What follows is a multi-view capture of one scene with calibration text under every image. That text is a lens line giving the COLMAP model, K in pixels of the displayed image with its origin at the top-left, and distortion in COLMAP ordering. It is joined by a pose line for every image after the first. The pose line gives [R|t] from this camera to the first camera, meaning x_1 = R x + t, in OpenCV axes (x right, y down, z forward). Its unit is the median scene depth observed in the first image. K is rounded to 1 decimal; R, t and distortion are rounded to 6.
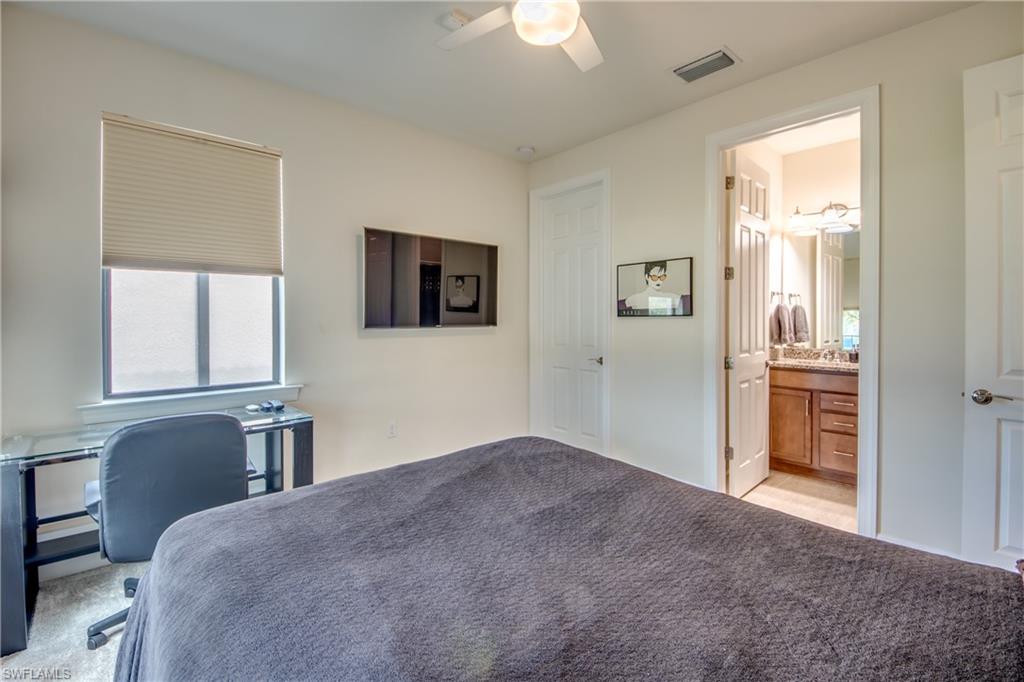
lens RADIAL K [[436.4, 0, 509.3], [0, 436.4, 340.6], [0, 0, 1]] dist [0.037397, -0.021298]
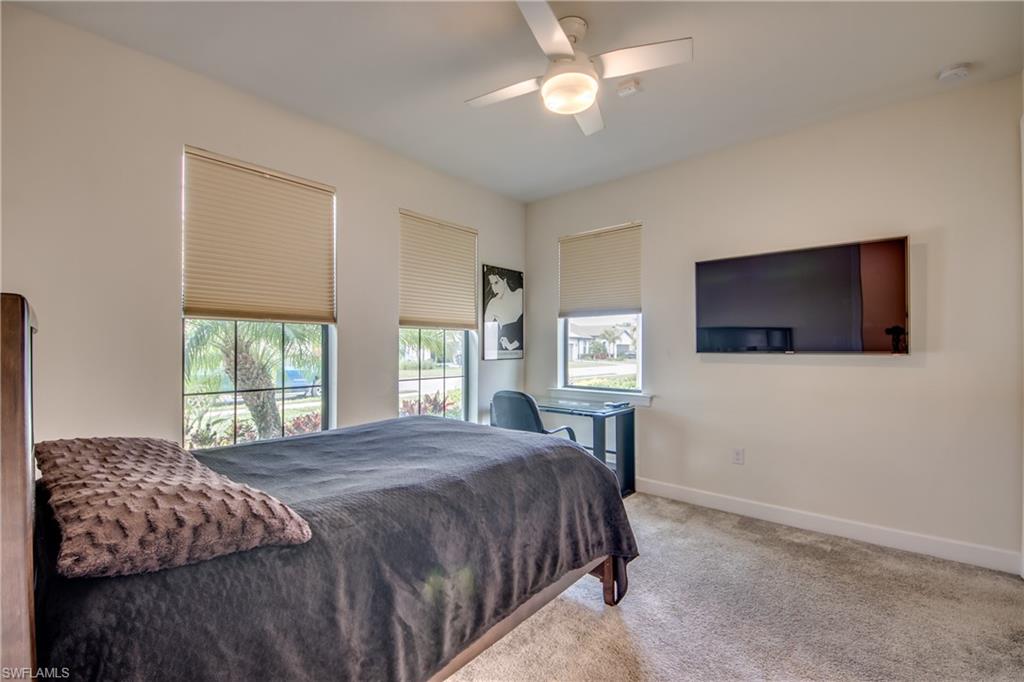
lens RADIAL K [[436.4, 0, 509.3], [0, 436.4, 340.6], [0, 0, 1]] dist [0.037397, -0.021298]
pose [[0.148175, -0.015653, -0.988837, 0.689417], [-0.061100, 0.997820, -0.024951, -0.002683], [0.987072, 0.064115, 0.146896, 0.380119]]
